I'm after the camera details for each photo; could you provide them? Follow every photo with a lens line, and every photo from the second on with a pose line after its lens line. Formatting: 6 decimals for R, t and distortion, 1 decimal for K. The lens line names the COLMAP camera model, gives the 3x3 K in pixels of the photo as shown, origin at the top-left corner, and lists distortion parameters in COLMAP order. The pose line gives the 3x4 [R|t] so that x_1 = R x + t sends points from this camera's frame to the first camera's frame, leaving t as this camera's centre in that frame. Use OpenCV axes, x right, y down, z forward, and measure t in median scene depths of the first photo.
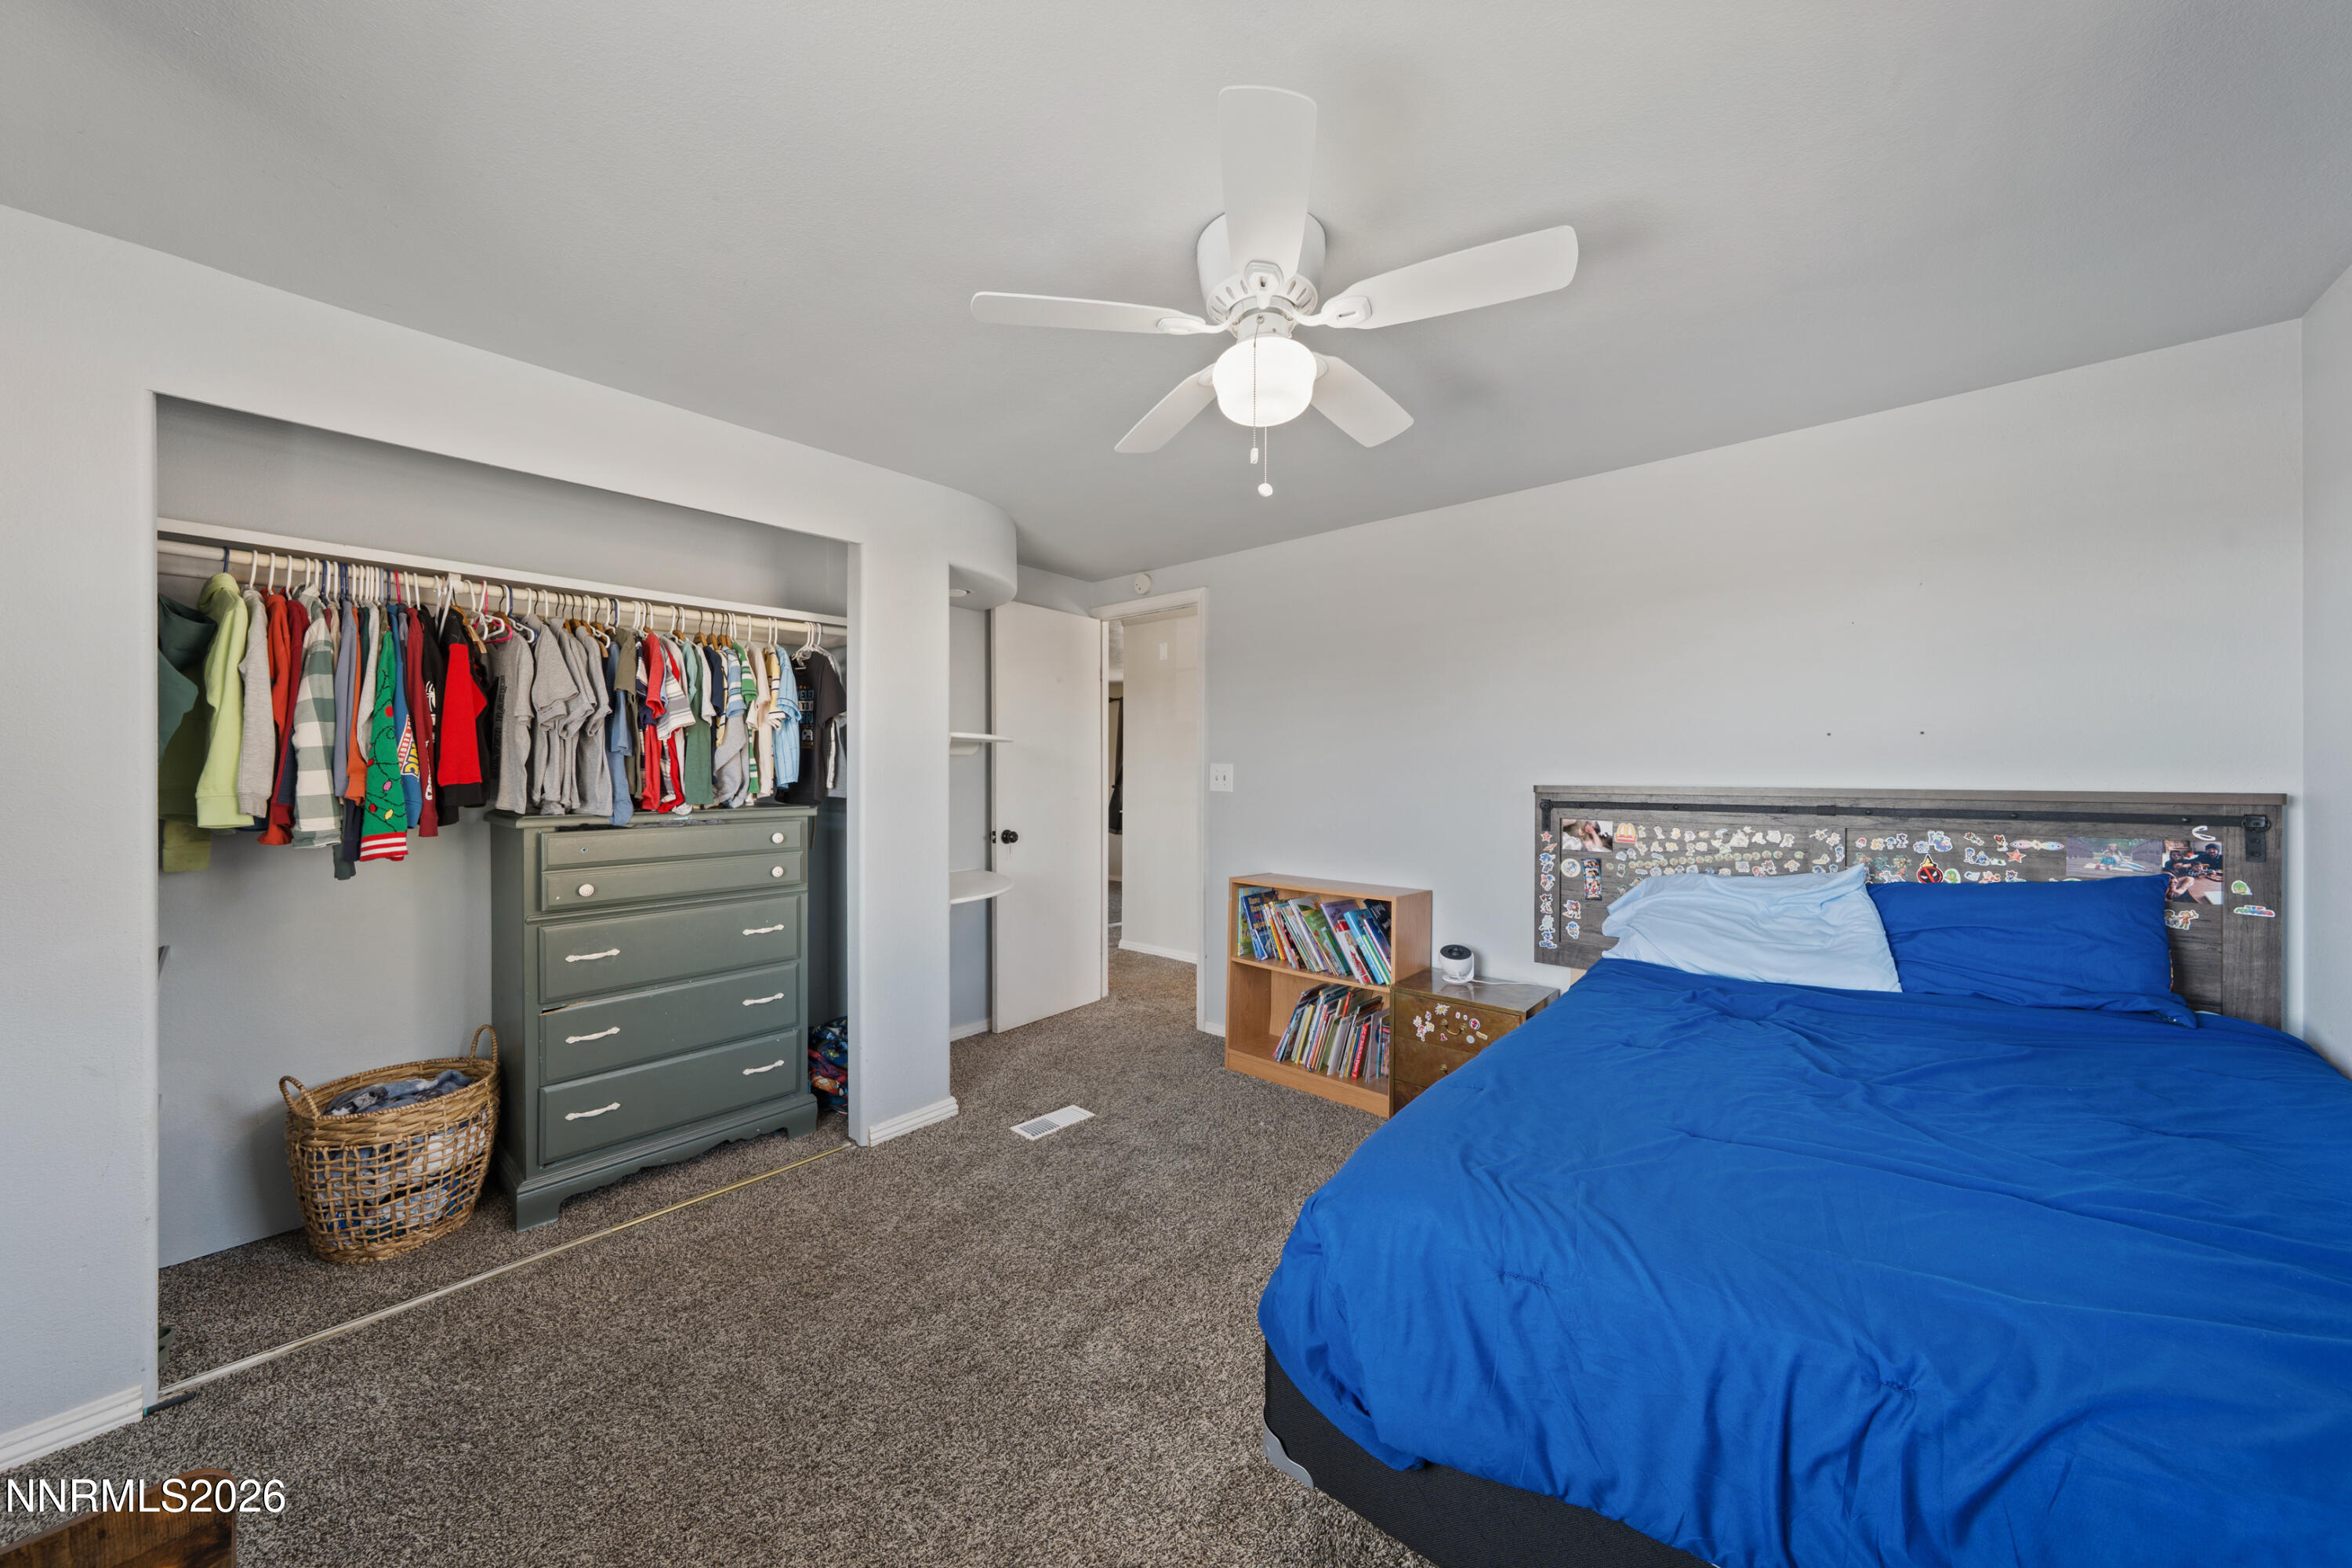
lens RADIAL K [[798.6, 0, 1180.7], [0, 798.6, 773.4], [0, 0, 1]] dist [-0.001294, -0.000803]
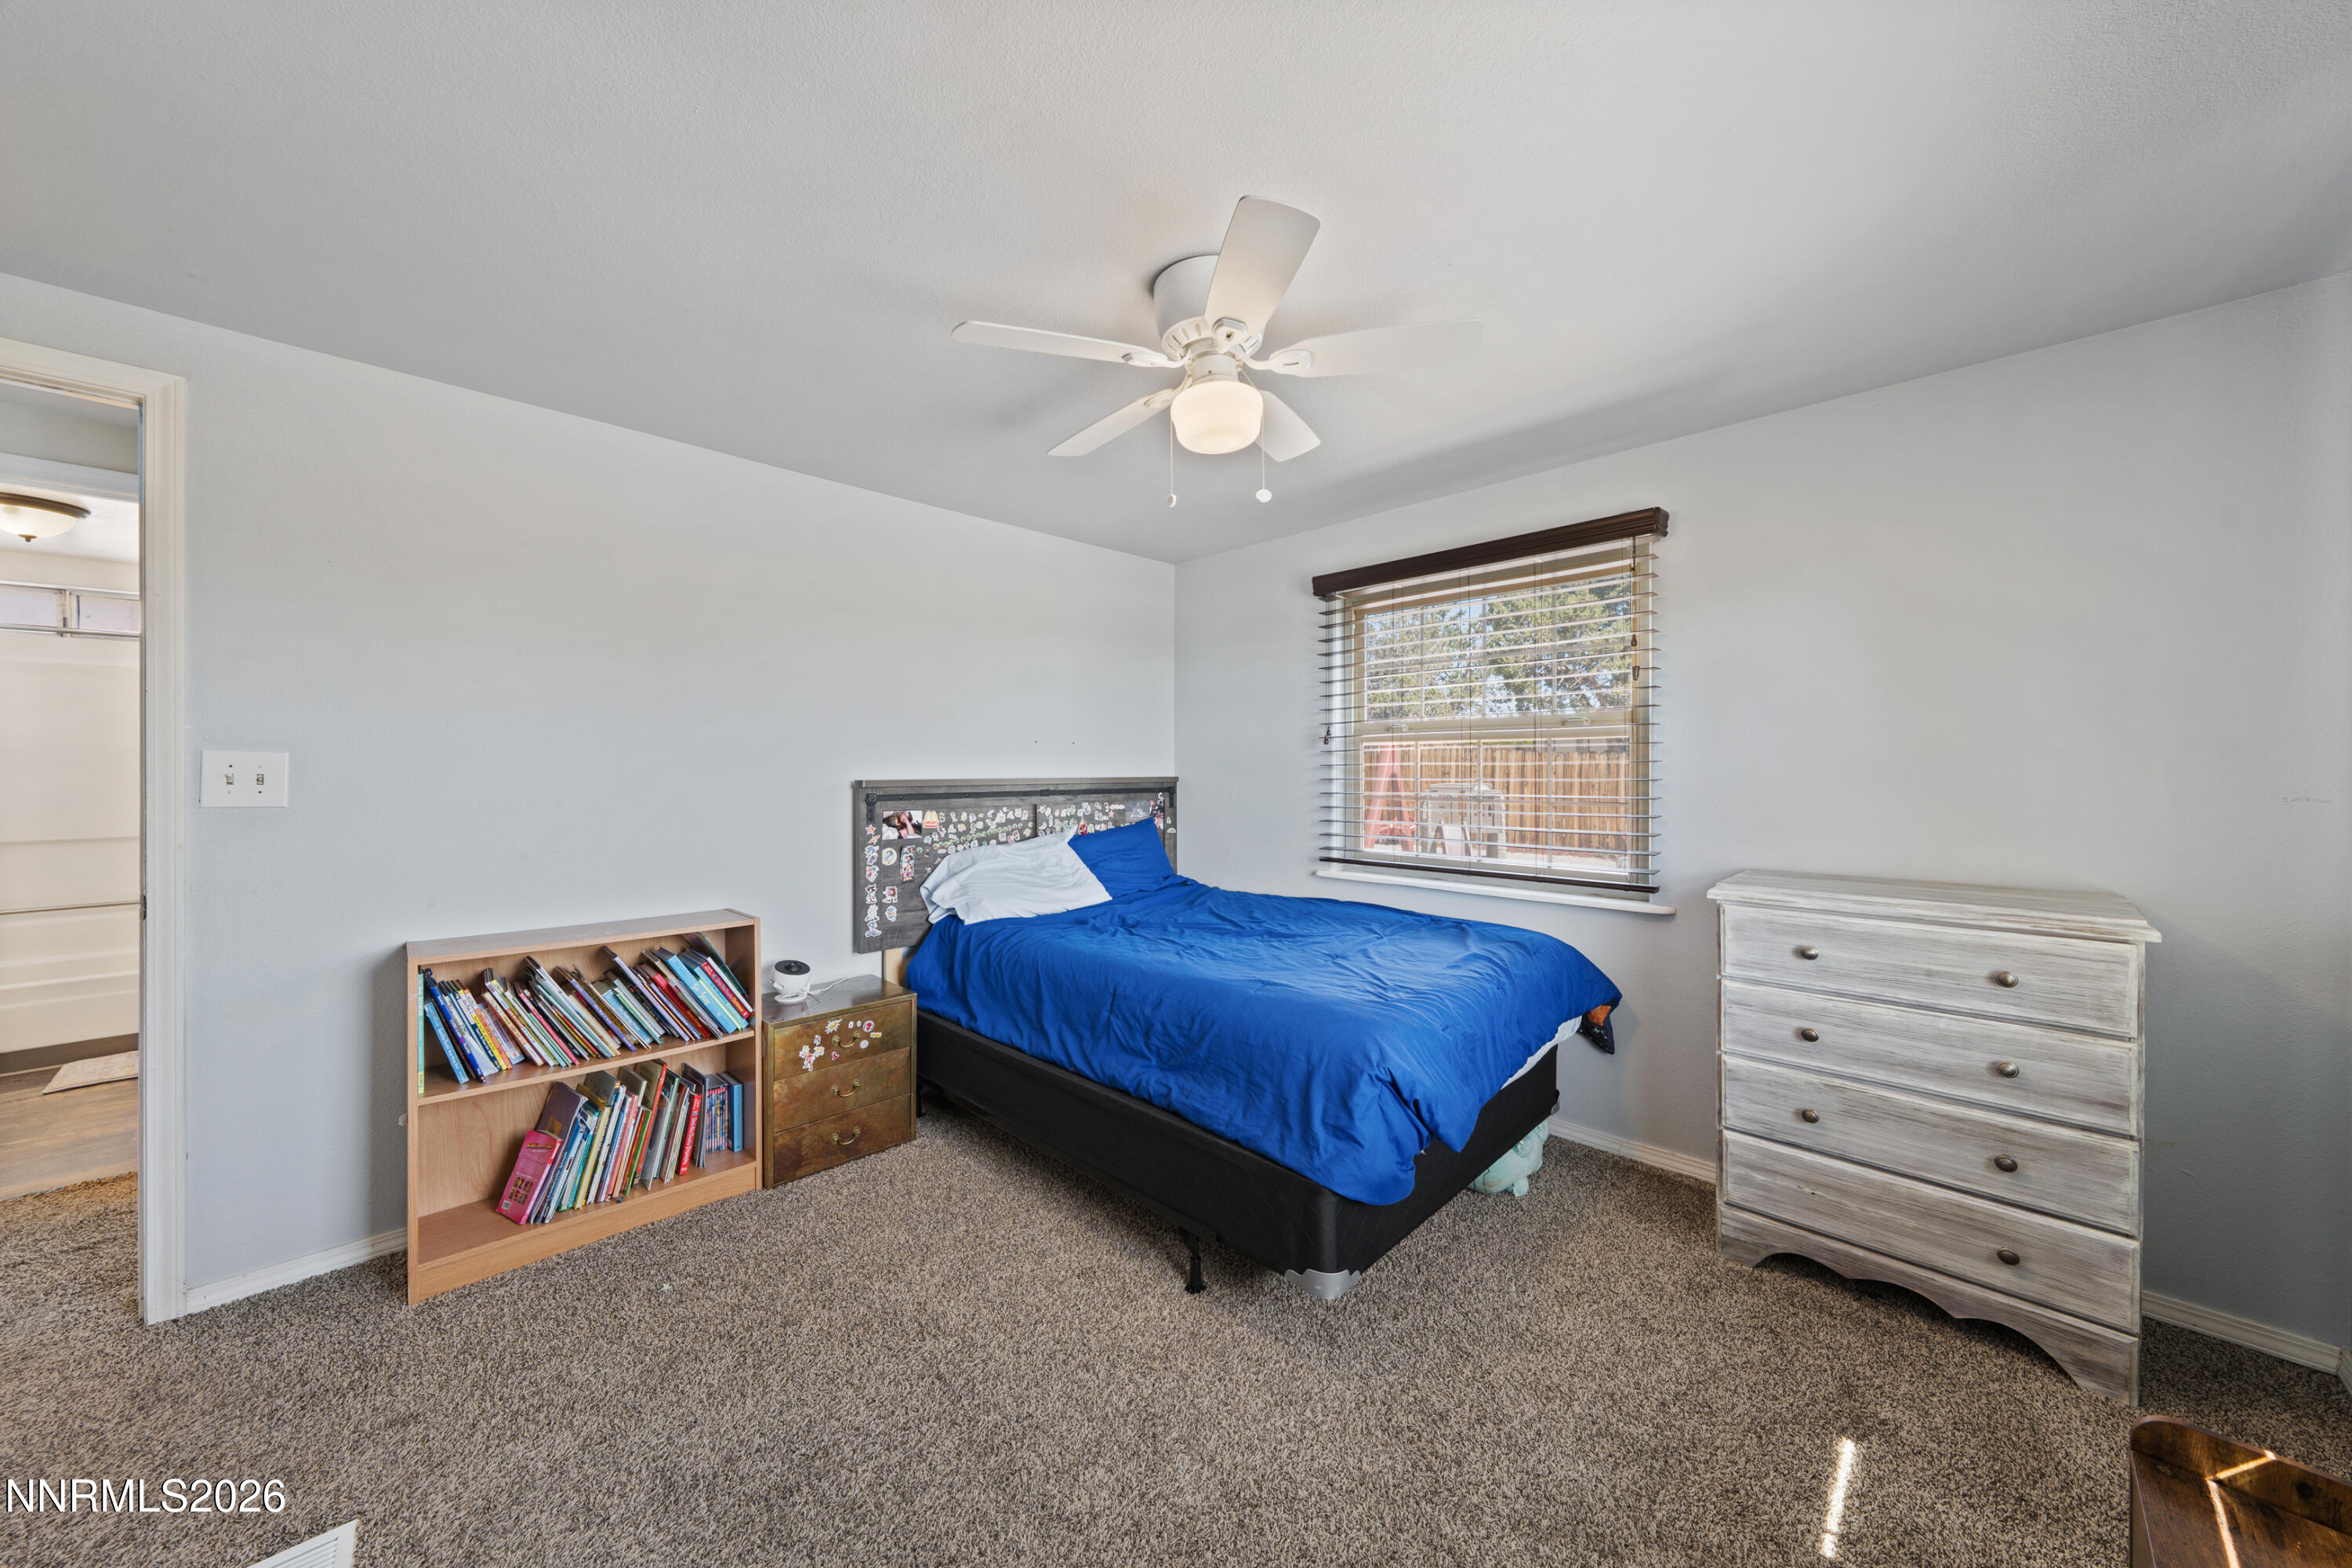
lens RADIAL K [[798.6, 0, 1181.6], [0, 798.6, 773.1], [0, 0, 1]] dist [-0.001294, -0.000803]
pose [[0.082120, -0.012405, 0.996545, -0.598138], [-0.001888, 0.999919, 0.012602, -0.008586], [-0.996621, -0.002917, 0.082090, 0.569604]]
